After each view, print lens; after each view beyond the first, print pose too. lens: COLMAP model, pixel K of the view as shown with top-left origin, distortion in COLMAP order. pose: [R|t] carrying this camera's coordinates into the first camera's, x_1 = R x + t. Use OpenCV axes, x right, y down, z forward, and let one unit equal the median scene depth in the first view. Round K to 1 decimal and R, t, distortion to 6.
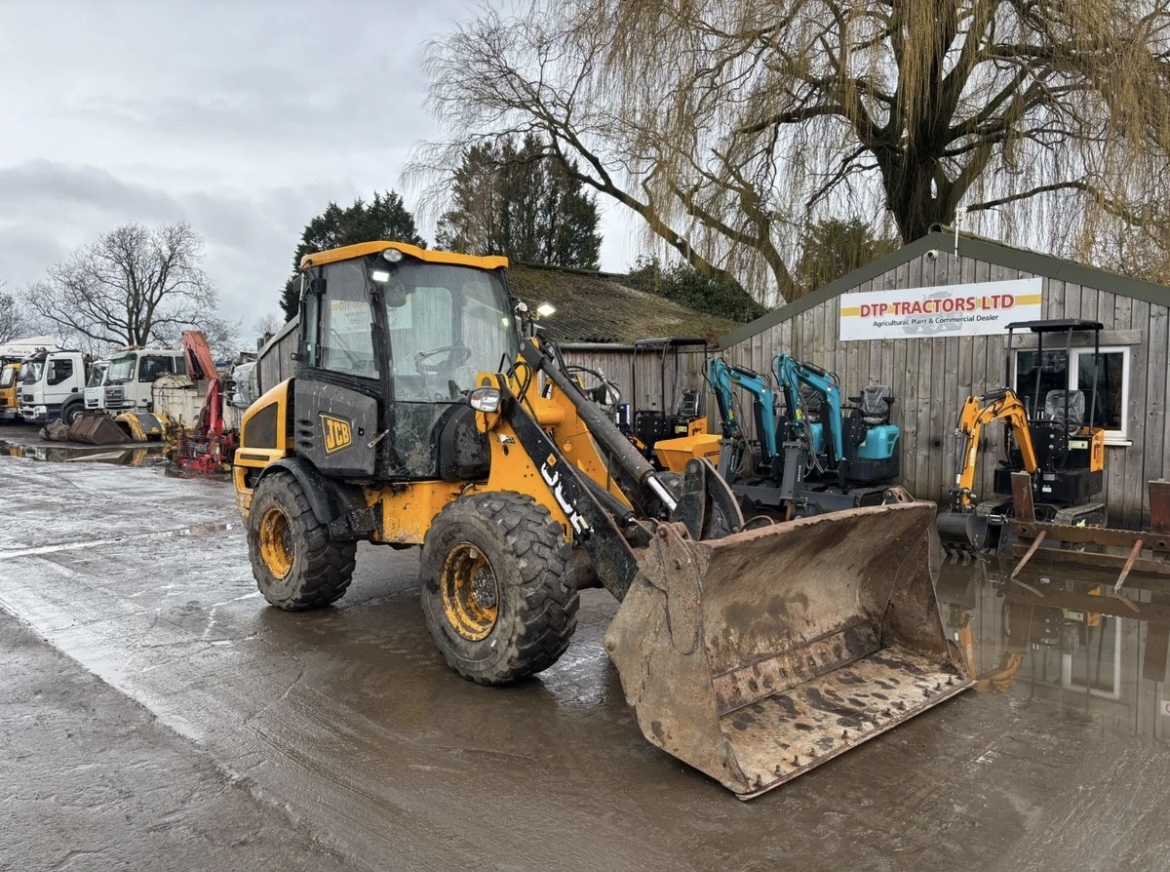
lens RADIAL K [[888.7, 0, 585.0], [0, 888.7, 436.0], [0, 0, 1]] dist [0.032523, -0.001490]
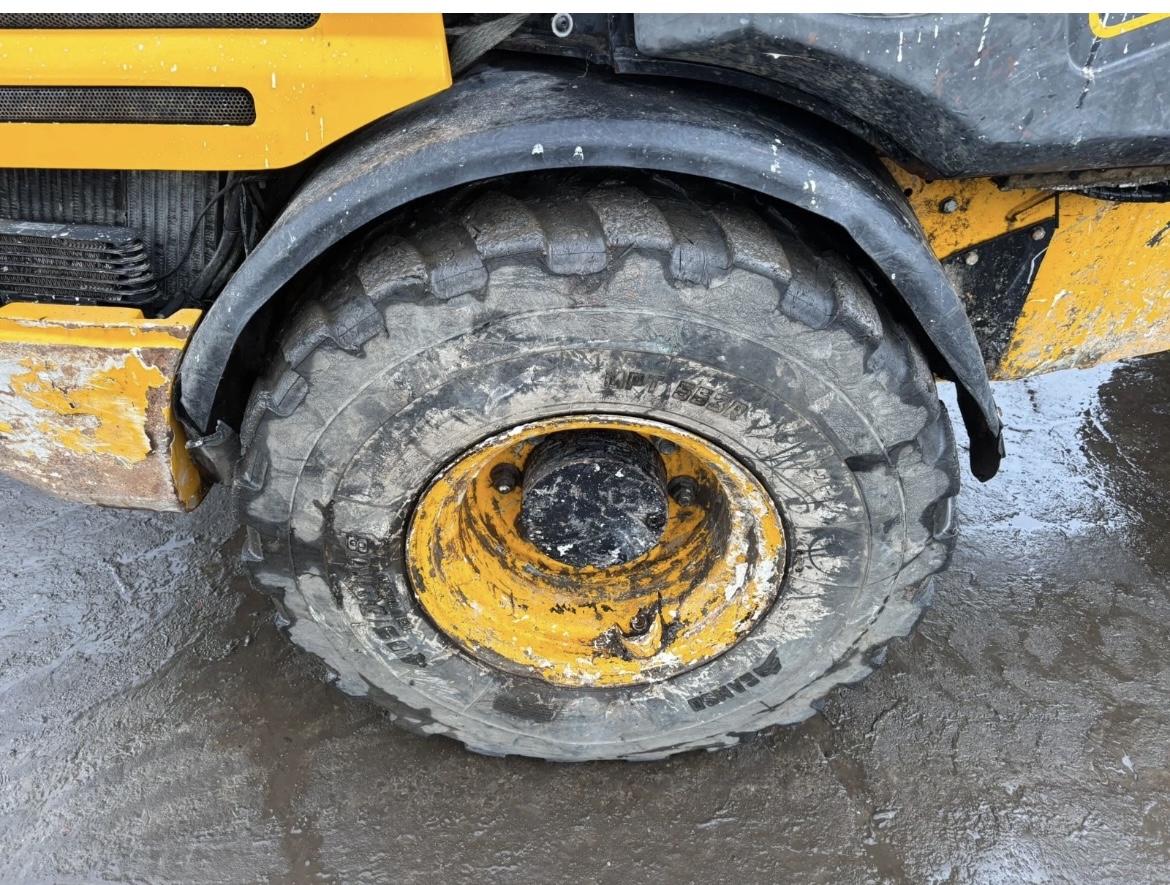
lens RADIAL K [[893.8, 0, 587.5], [0, 893.8, 444.8], [0, 0, 1]] dist [0.027942, -0.004433]
pose [[0.696881, -0.424787, 0.577852, -0.281801], [0.017634, 0.815626, 0.578311, -0.009697], [-0.716970, -0.392824, 0.575885, 0.565107]]
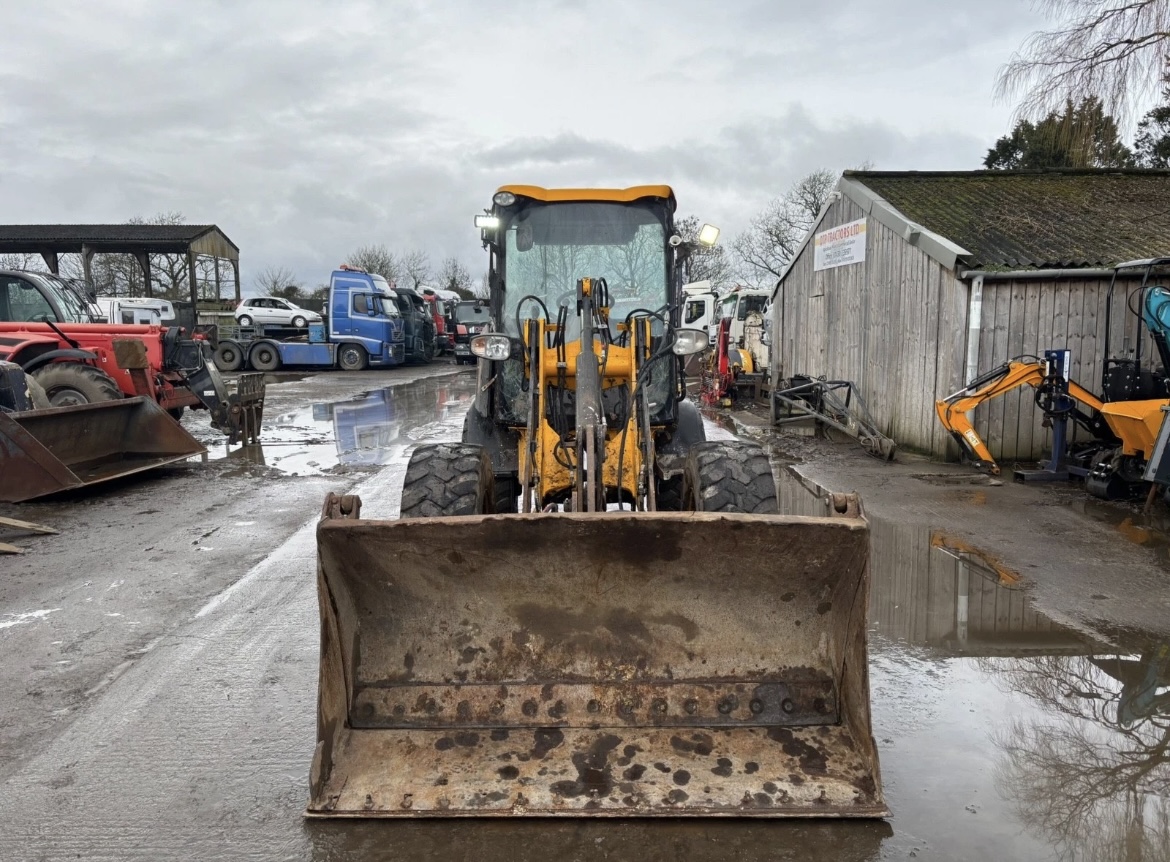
lens RADIAL K [[890.6, 0, 588.7], [0, 890.6, 426.4], [0, 0, 1]] dist [0.051799, -0.066471]
pose [[0.728351, 0.079381, -0.680591, 0.319157], [-0.037781, 0.996408, 0.075785, -0.016685], [0.684162, -0.029484, 0.728734, 0.188387]]
